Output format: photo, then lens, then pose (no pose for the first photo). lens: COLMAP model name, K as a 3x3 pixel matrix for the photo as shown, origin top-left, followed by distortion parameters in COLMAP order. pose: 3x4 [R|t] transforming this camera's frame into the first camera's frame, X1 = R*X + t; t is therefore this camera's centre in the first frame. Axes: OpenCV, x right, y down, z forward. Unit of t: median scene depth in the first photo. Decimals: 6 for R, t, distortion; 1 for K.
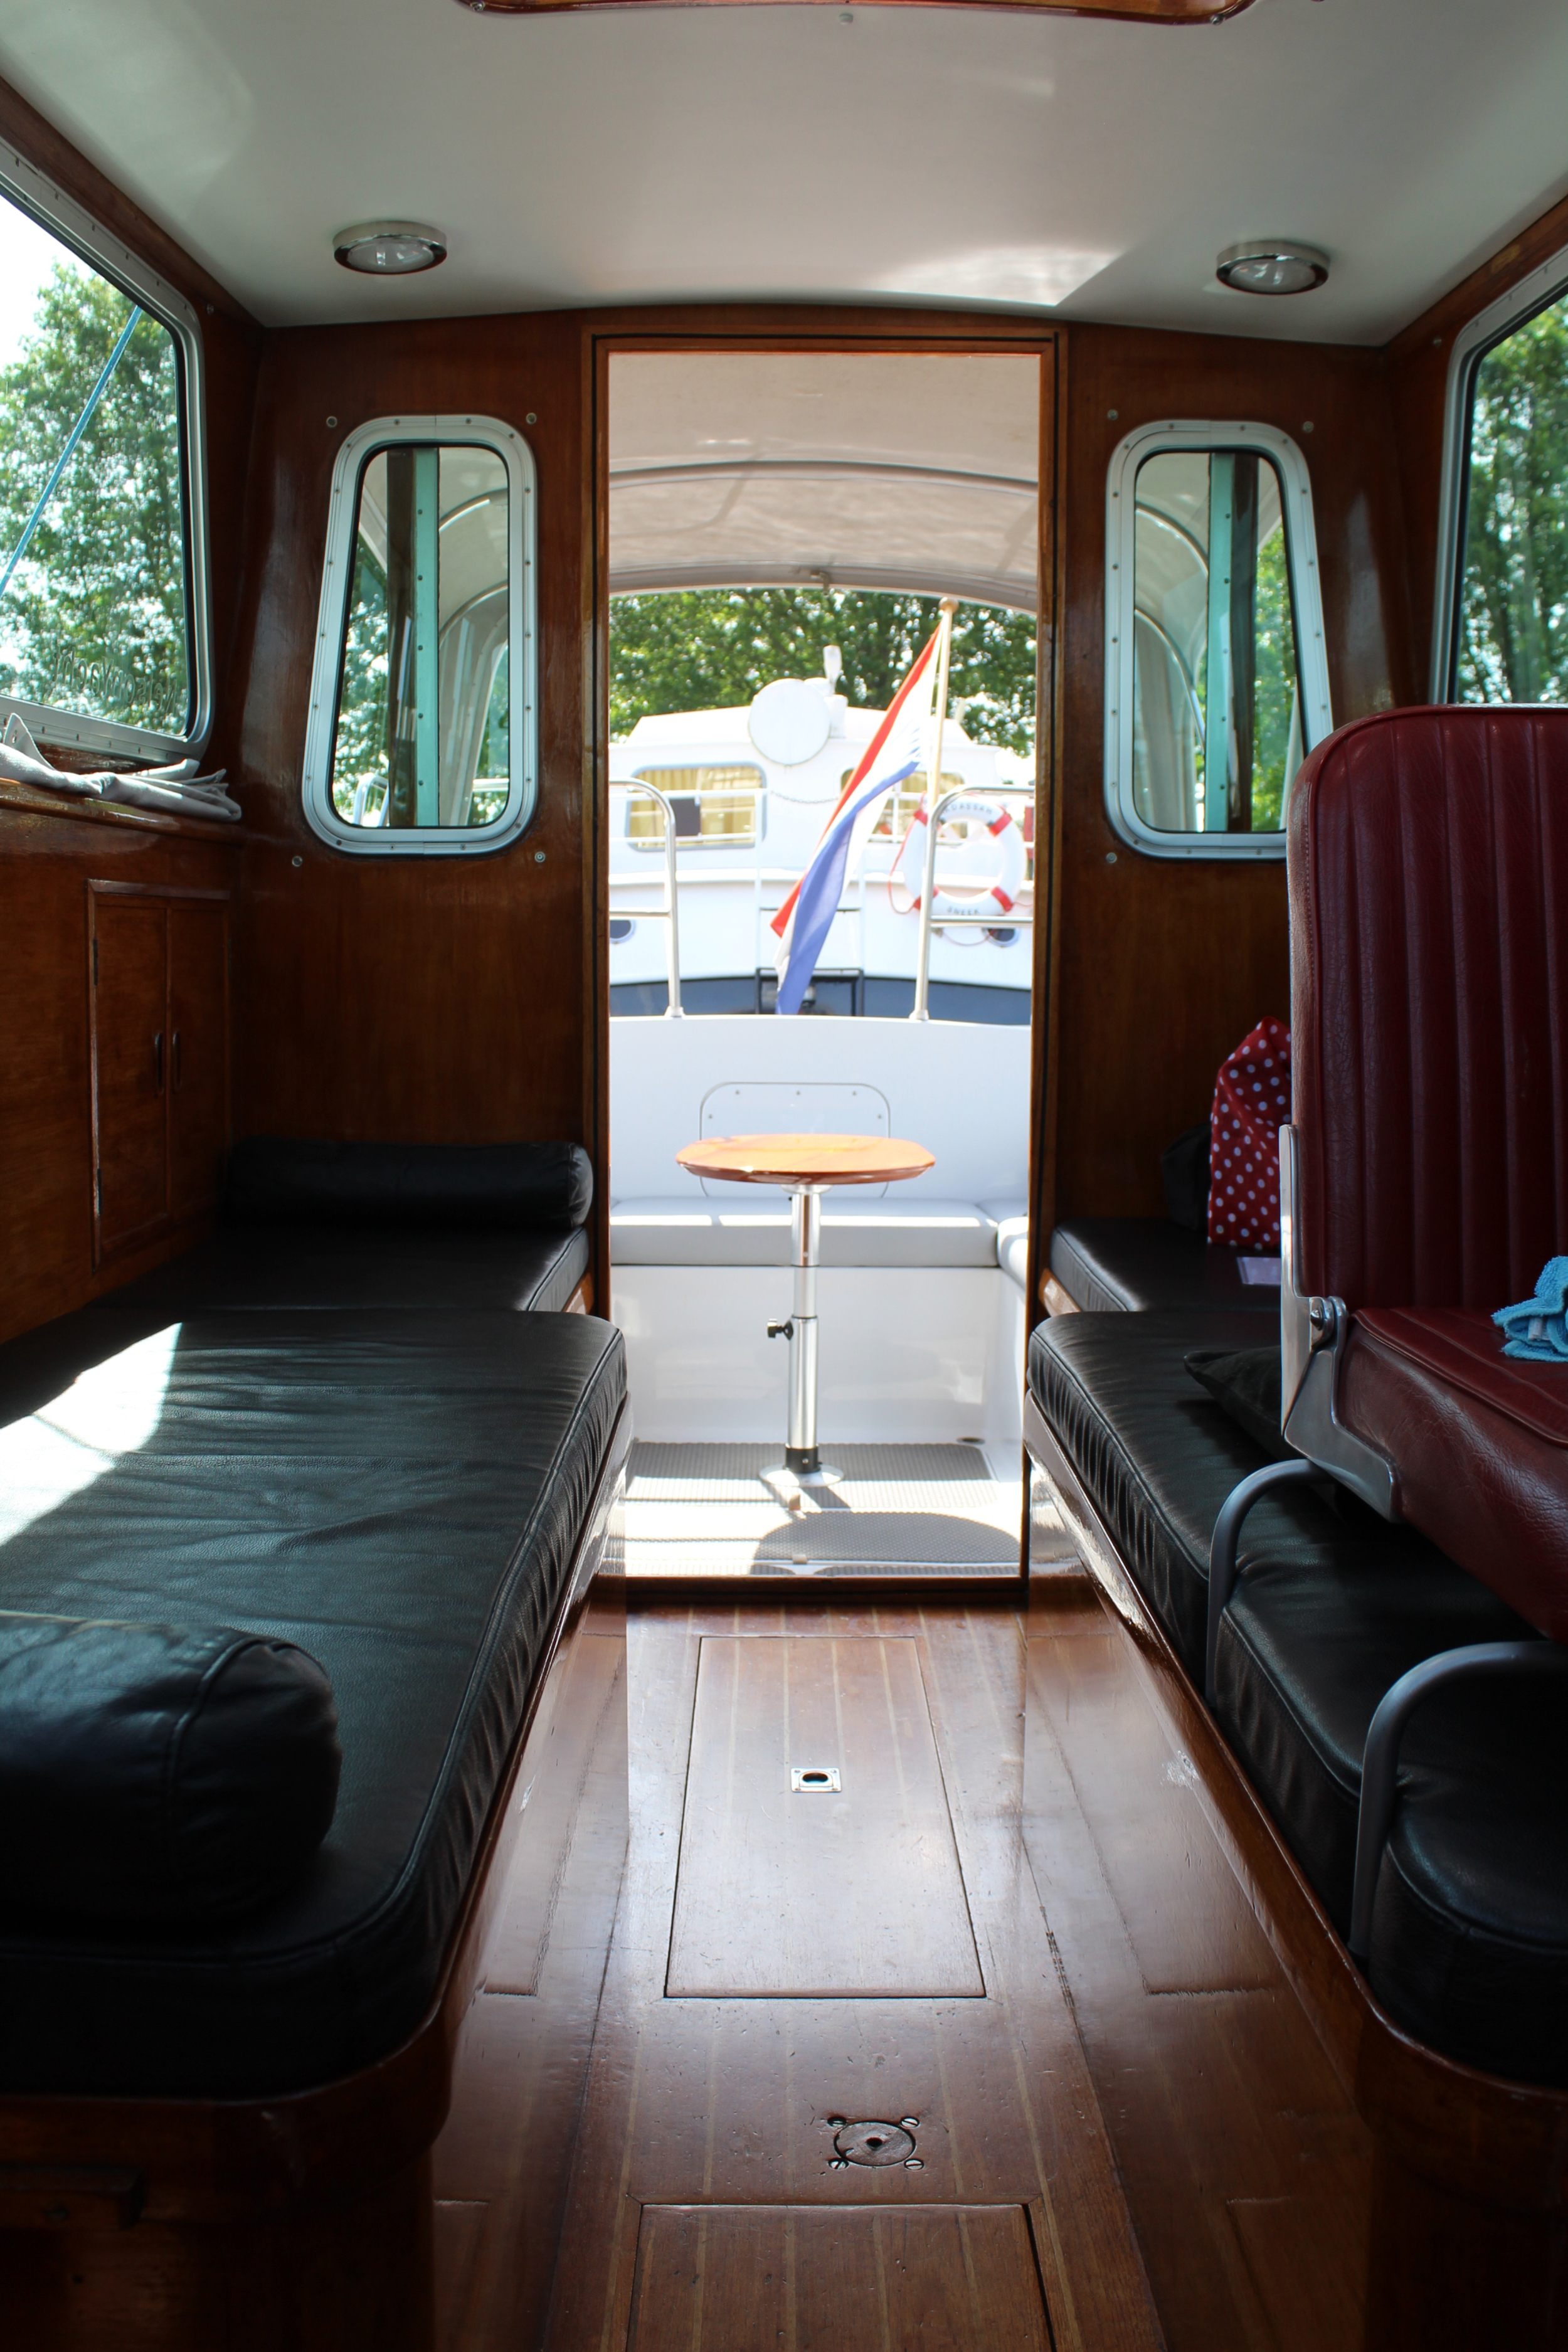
lens RADIAL K [[2100.6, 0, 784.0], [0, 2100.6, 1176.0], [0, 0, 1]] dist [-0.164068, 0.179850]
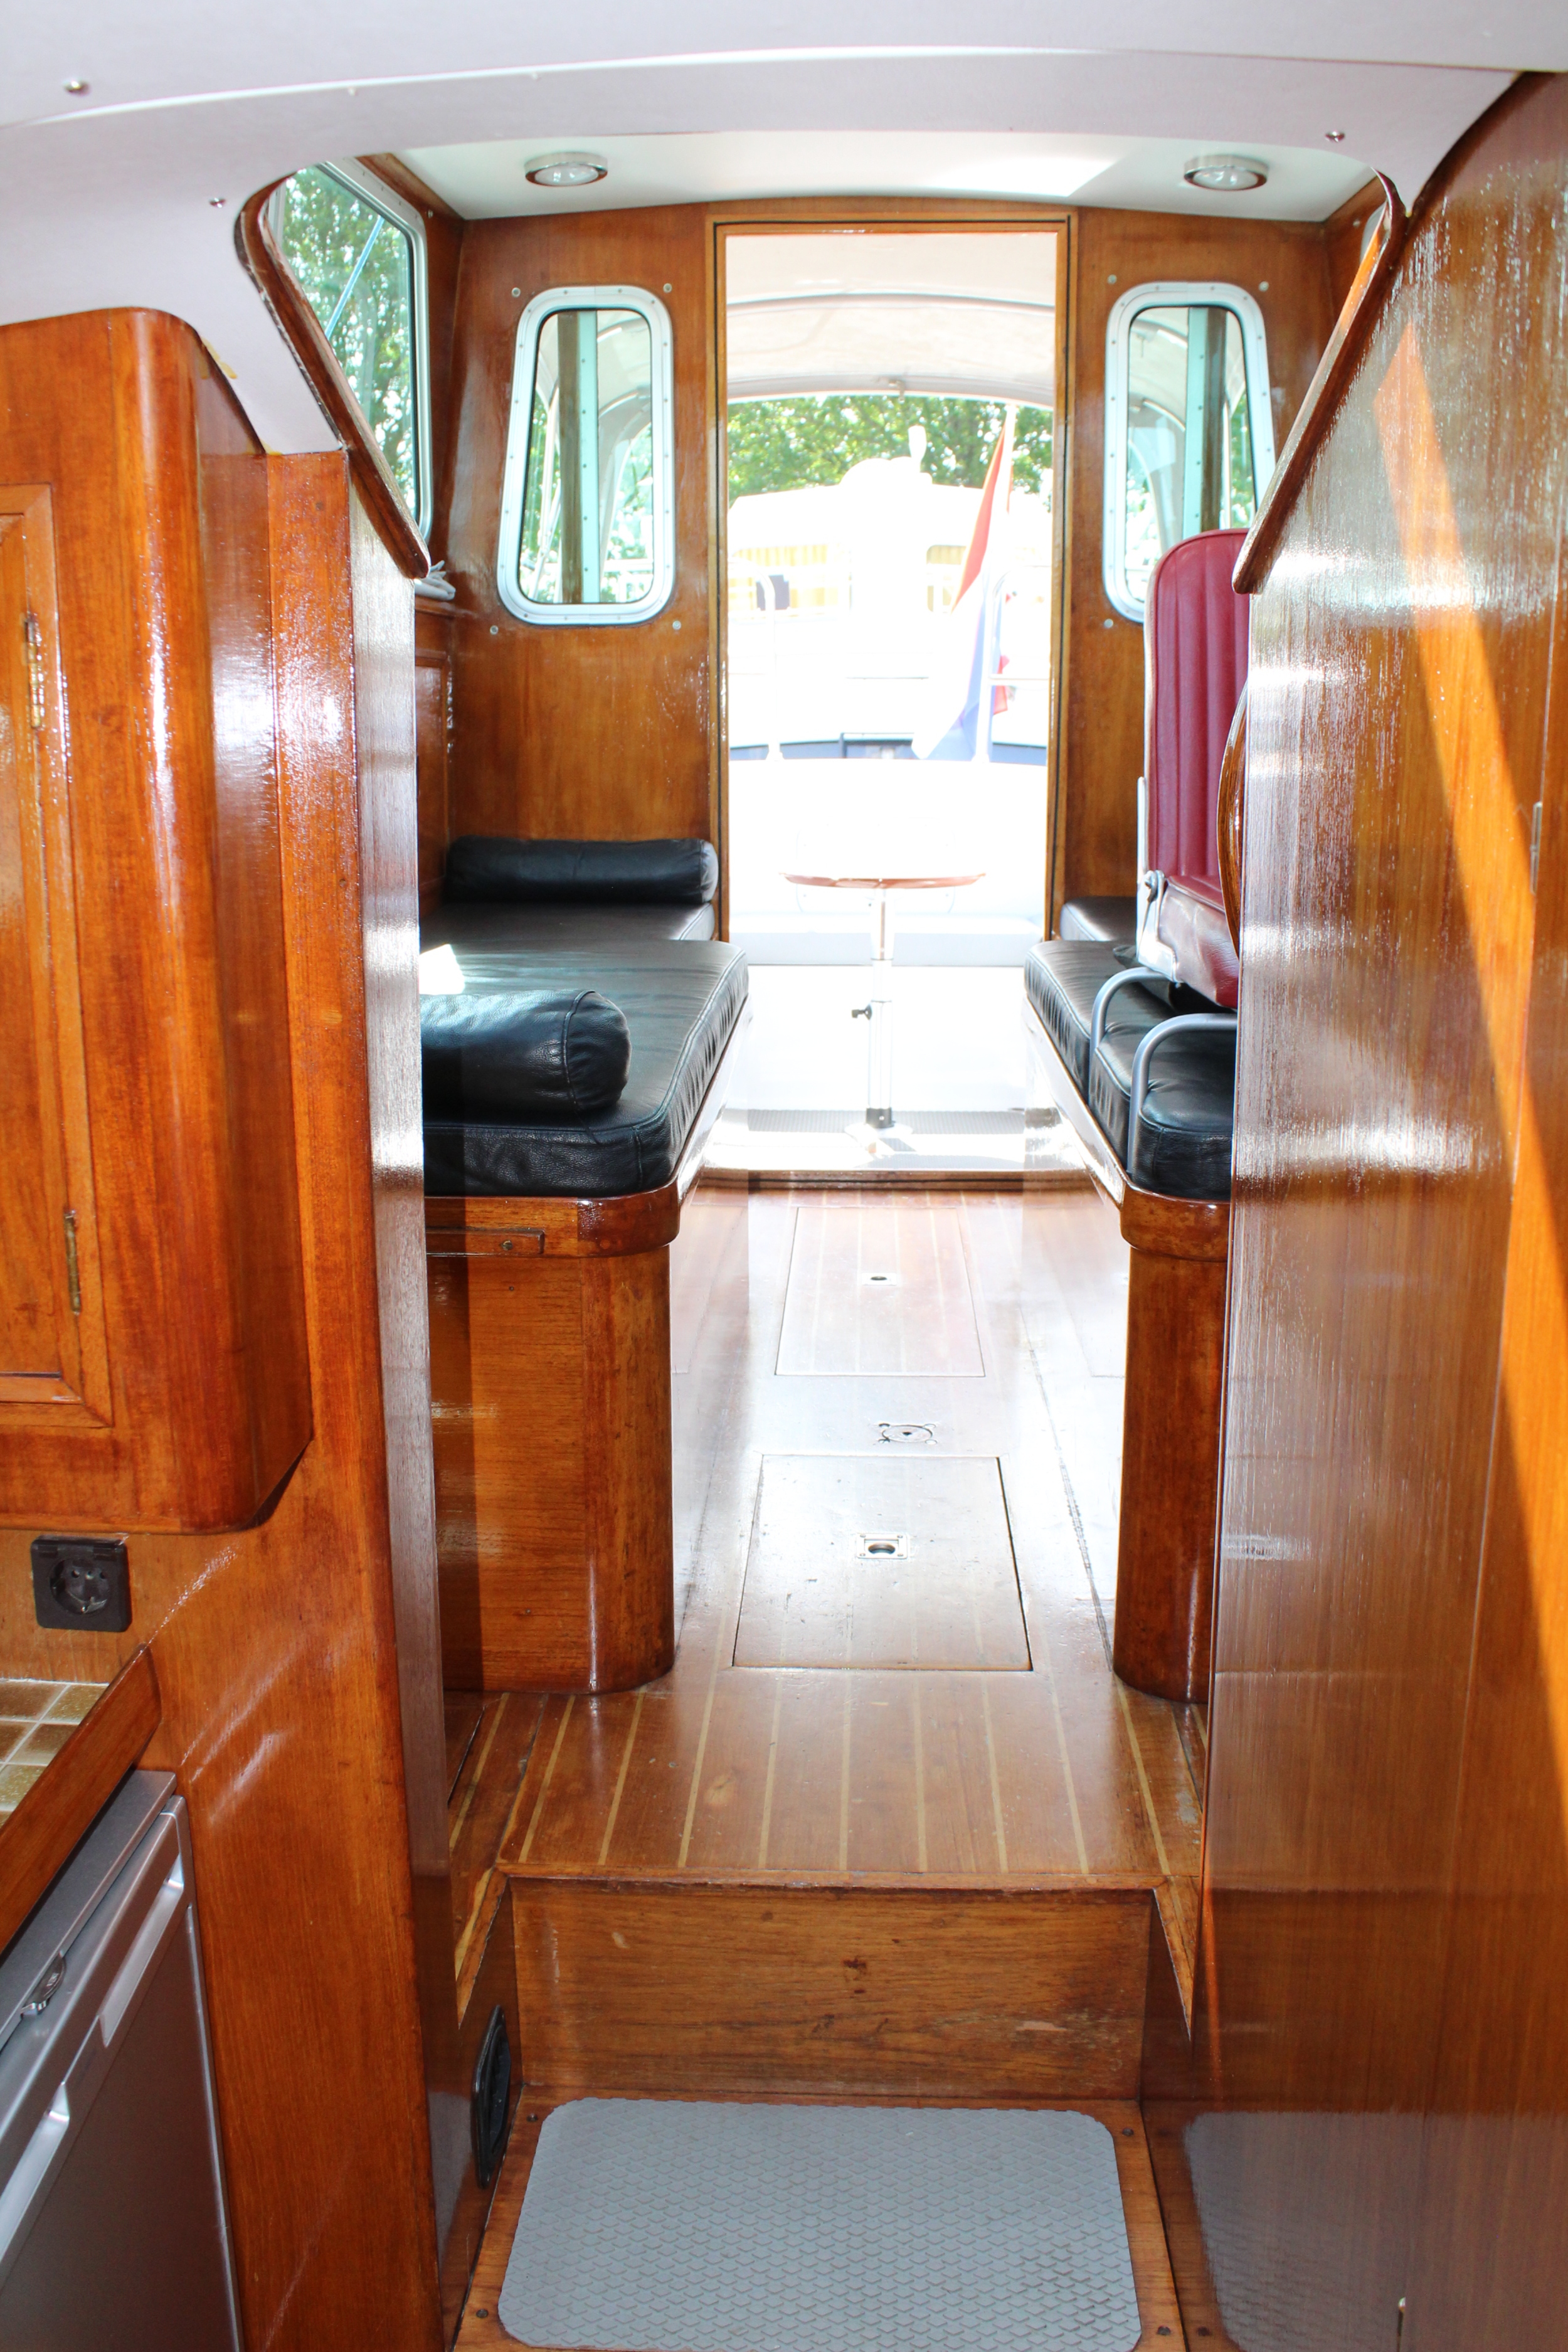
lens RADIAL K [[2100.6, 0, 784.0], [0, 2100.6, 1176.0], [0, 0, 1]] dist [-0.164068, 0.179850]
pose [[0.999049, 0.002641, -0.043523, 0.009642], [0.001975, 0.994400, 0.105662, 0.055946], [0.043559, -0.105648, 0.993449, -0.346747]]
